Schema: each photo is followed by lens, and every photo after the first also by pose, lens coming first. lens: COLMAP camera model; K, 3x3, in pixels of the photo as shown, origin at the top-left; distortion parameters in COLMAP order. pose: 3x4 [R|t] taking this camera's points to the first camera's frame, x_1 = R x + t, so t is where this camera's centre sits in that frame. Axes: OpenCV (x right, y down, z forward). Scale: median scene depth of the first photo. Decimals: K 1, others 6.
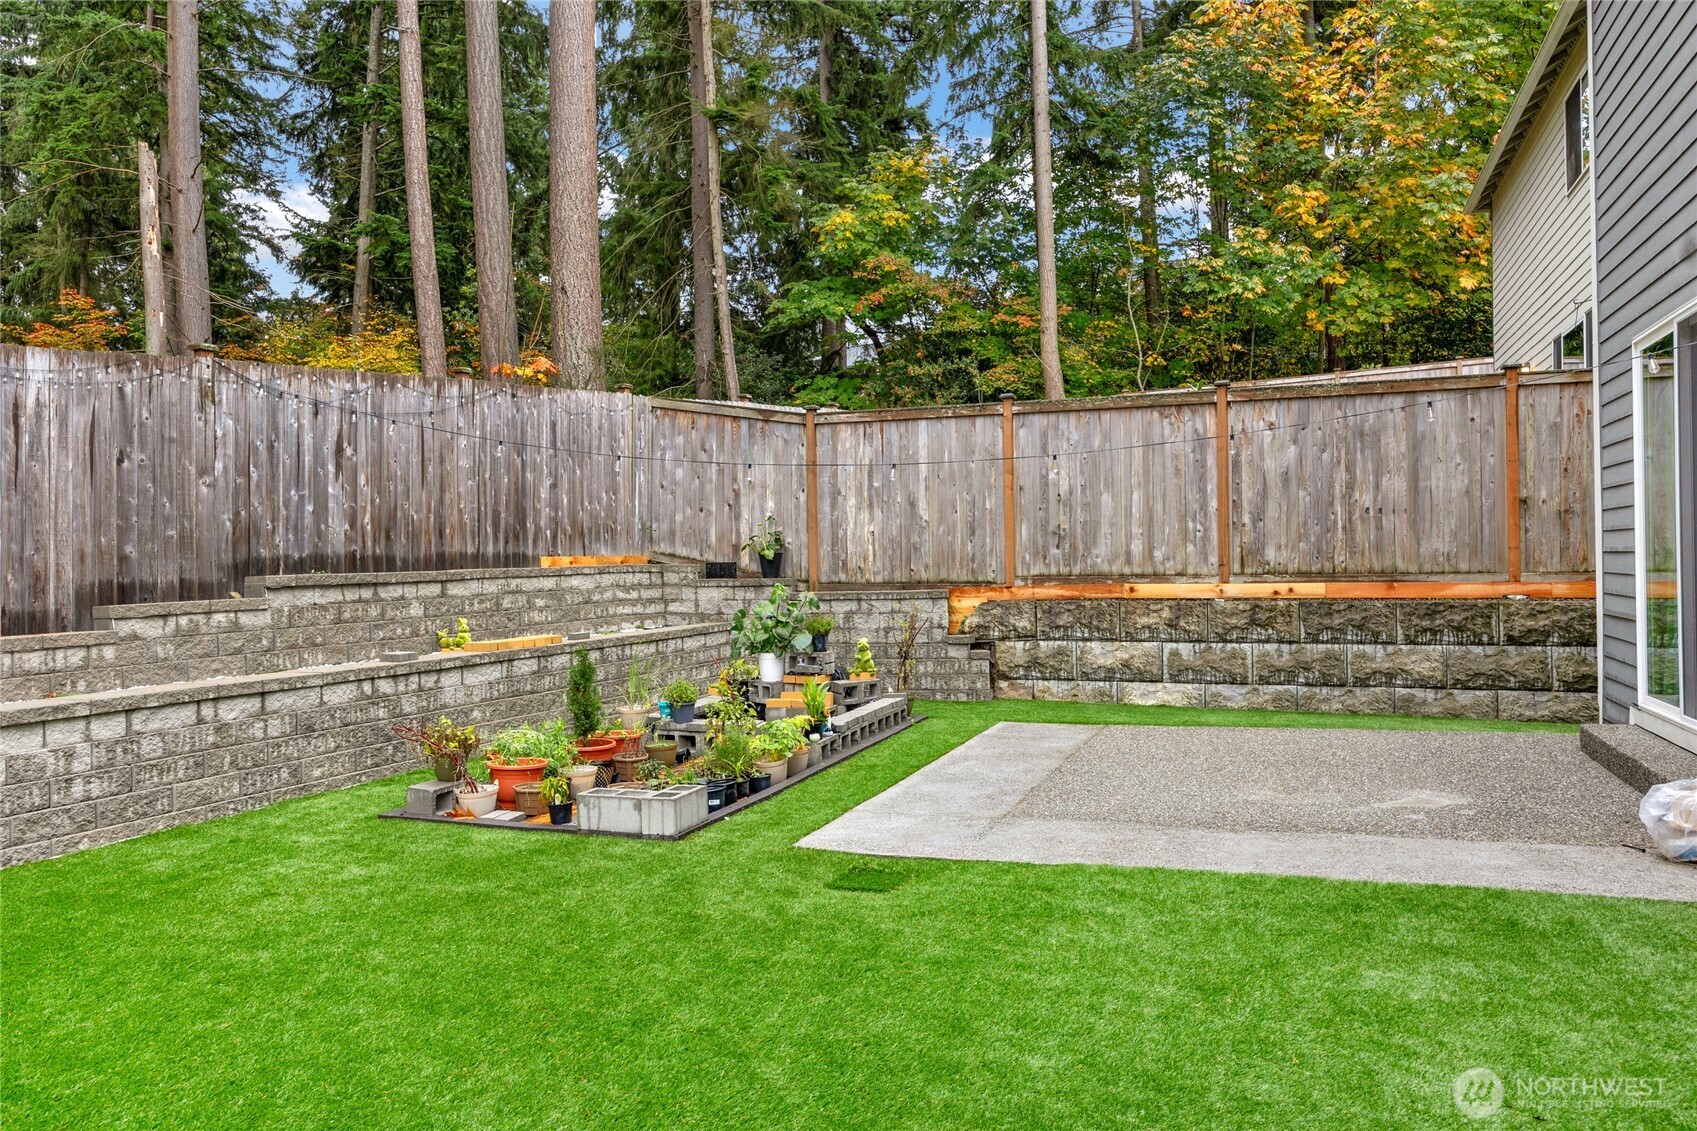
lens RADIAL K [[1167.8, 0, 847.0], [0, 1167.8, 557.2], [0, 0, 1]] dist [-0.006674, -0.000518]
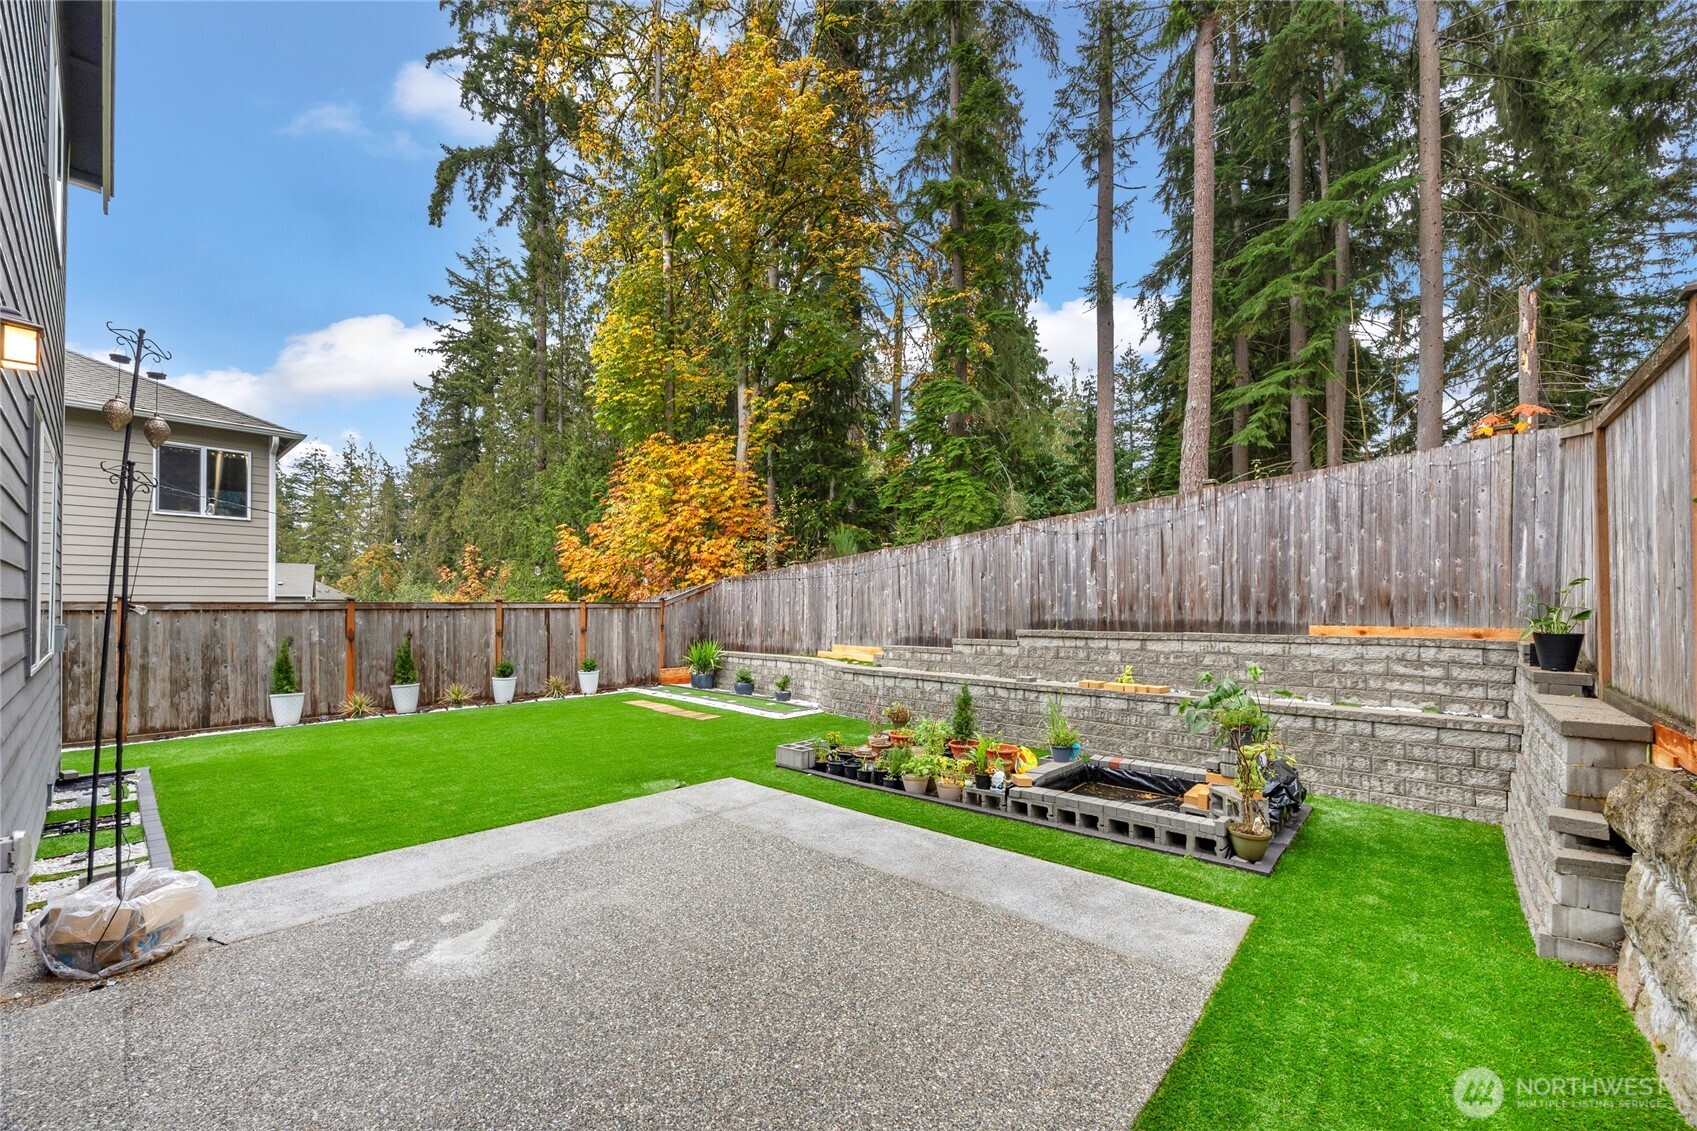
lens RADIAL K [[658.4, 0, 840.0], [0, 658.4, 602.0], [0, 0, 1]] dist [-0.004274, -0.000567]
pose [[-0.355650, 0.006966, -0.934593, 0.533592], [0.004706, 0.999973, 0.005663, -0.031593], [0.934607, -0.002384, -0.355673, 0.905561]]
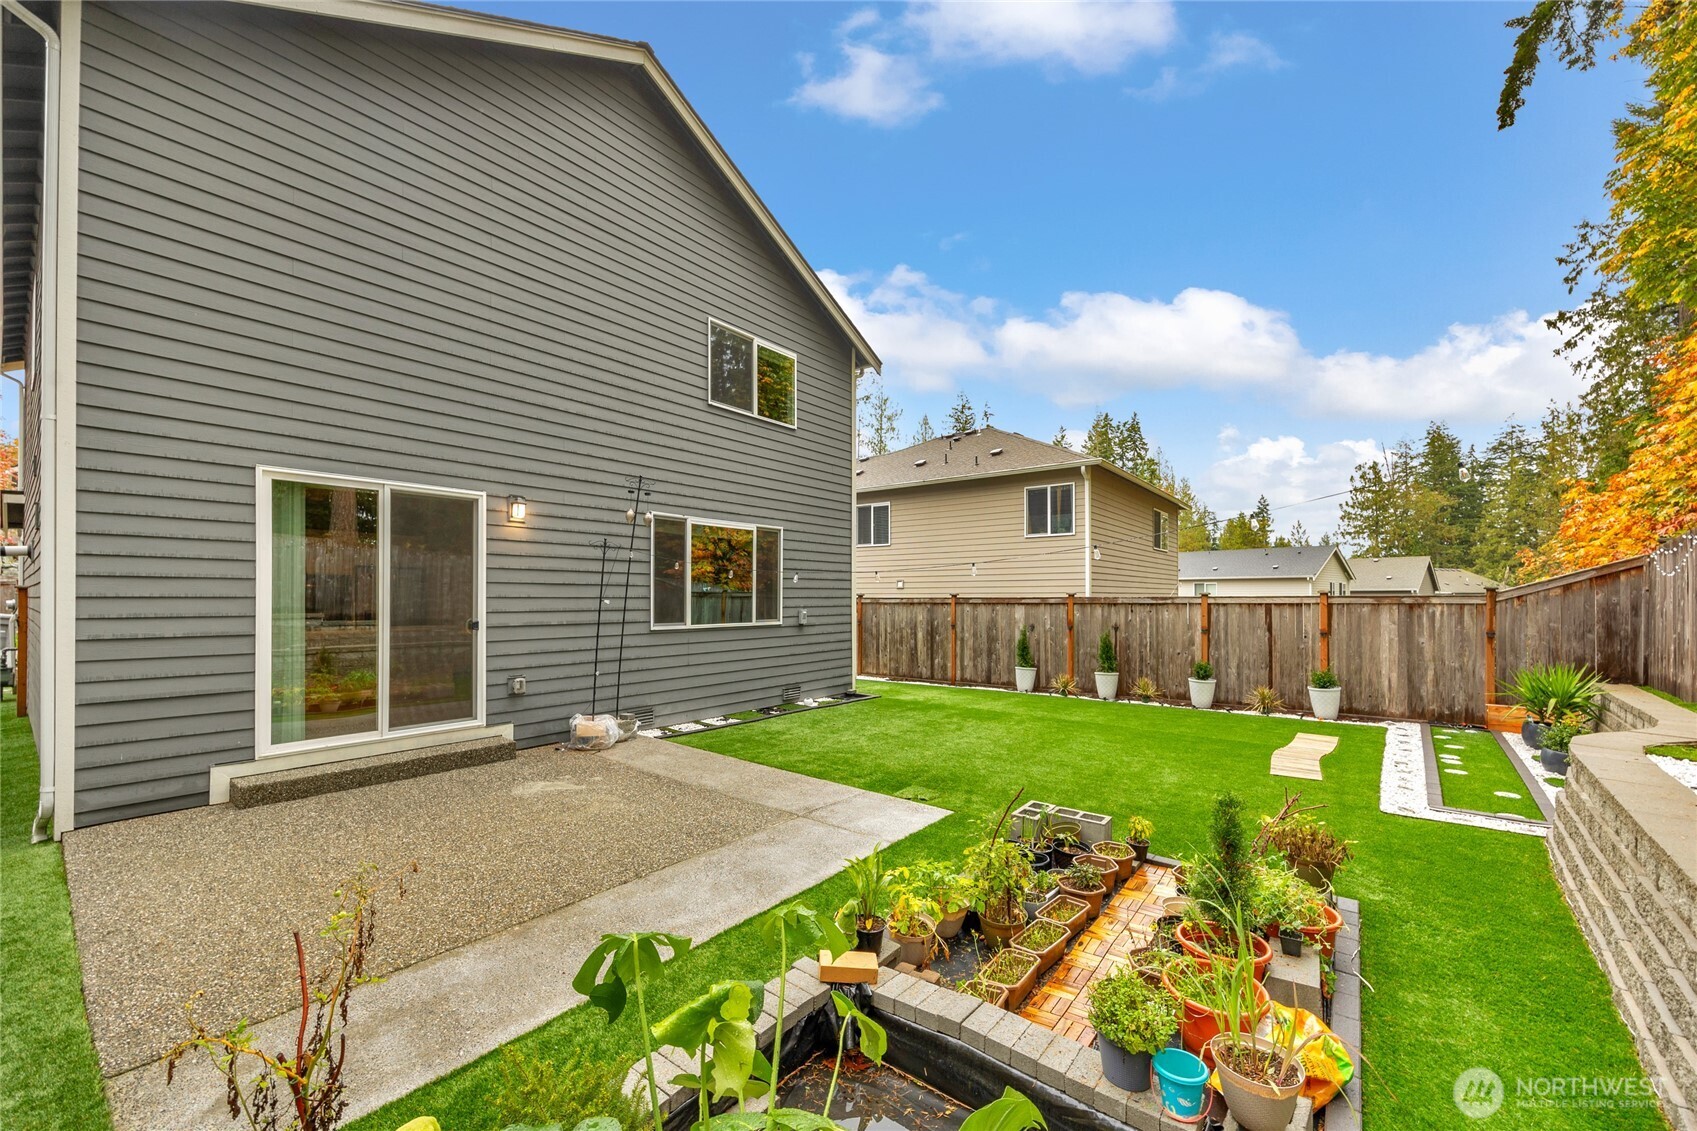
lens RADIAL K [[658.4, 0, 856.2], [0, 658.4, 591.4], [0, 0, 1]] dist [-0.004274, -0.000567]
pose [[-0.959895, 0.014776, 0.279969, -0.103596], [0.010650, 0.999811, -0.016253, -0.024127], [-0.280156, -0.012620, -0.959871, 1.100961]]
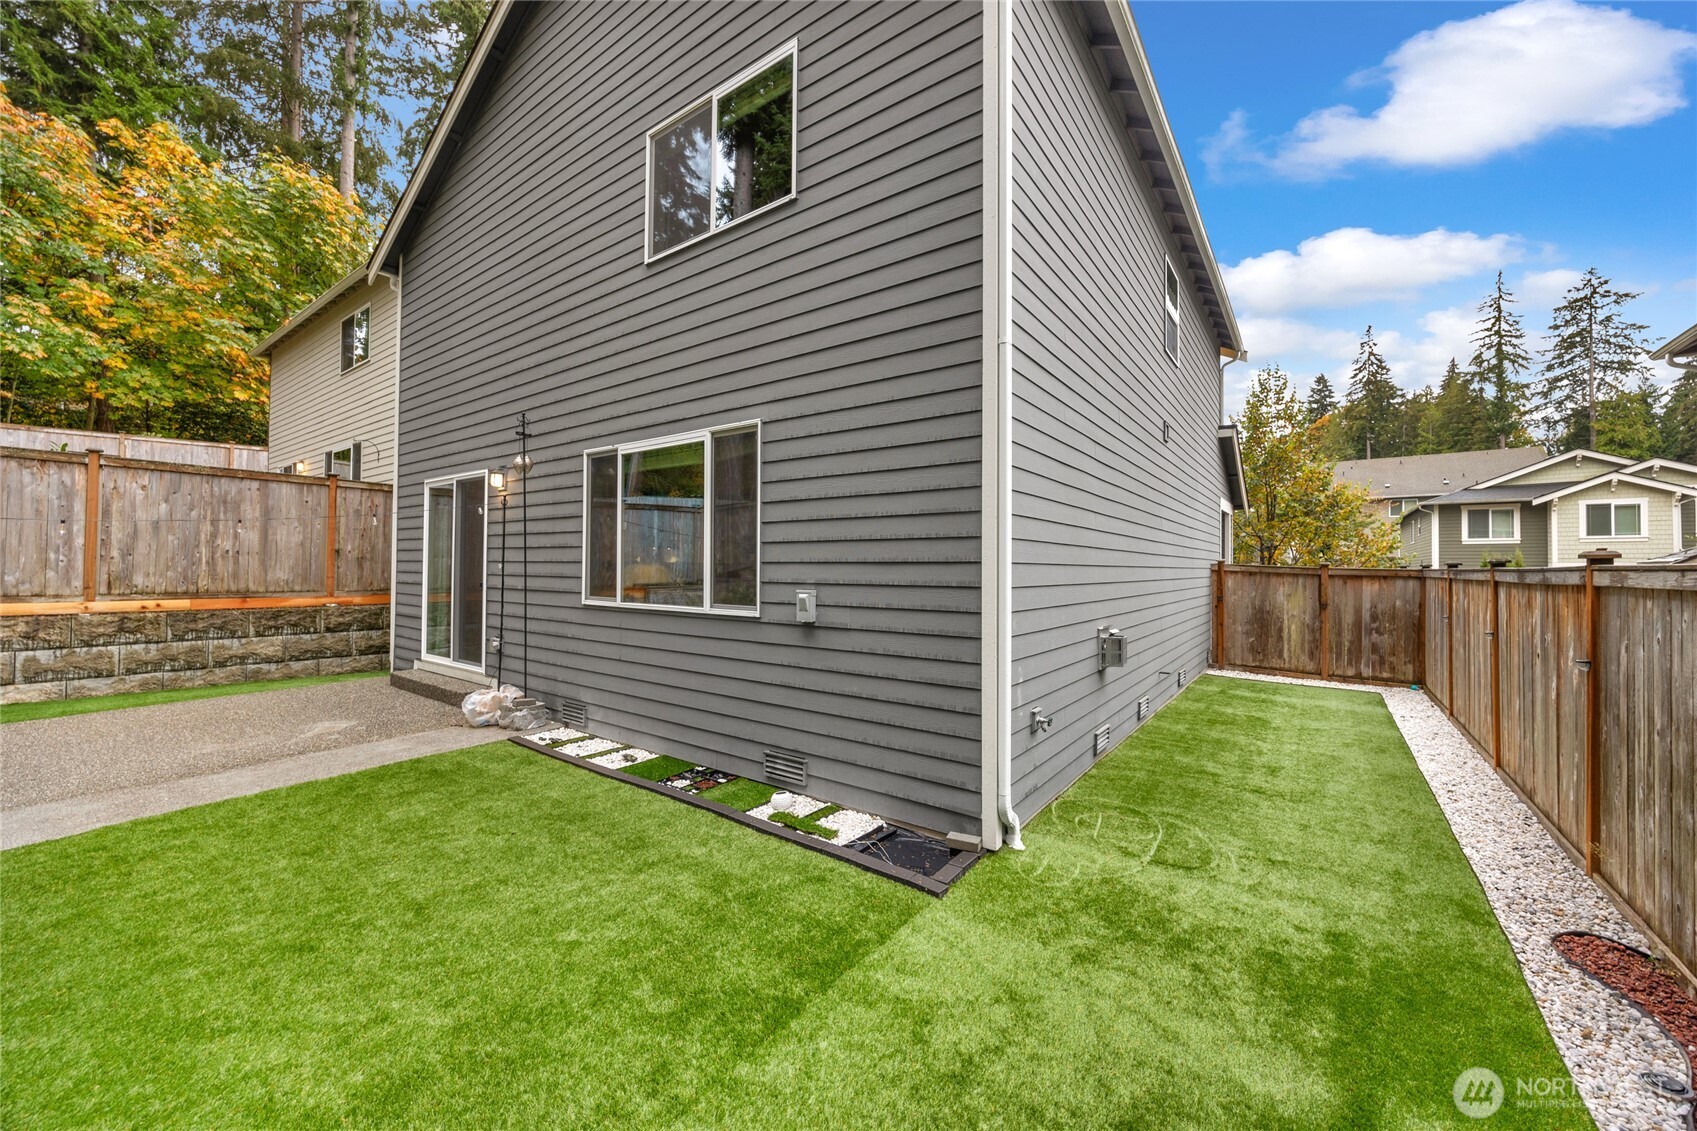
lens RADIAL K [[658.4, 0, 845.1], [0, 658.4, 558.5], [0, 0, 1]] dist [-0.004274, -0.000567]
pose [[0.265882, 0.027428, 0.963615, -0.171422], [-0.017354, 0.999569, -0.023663, -0.025046], [-0.963849, -0.010431, 0.266243, -0.016294]]
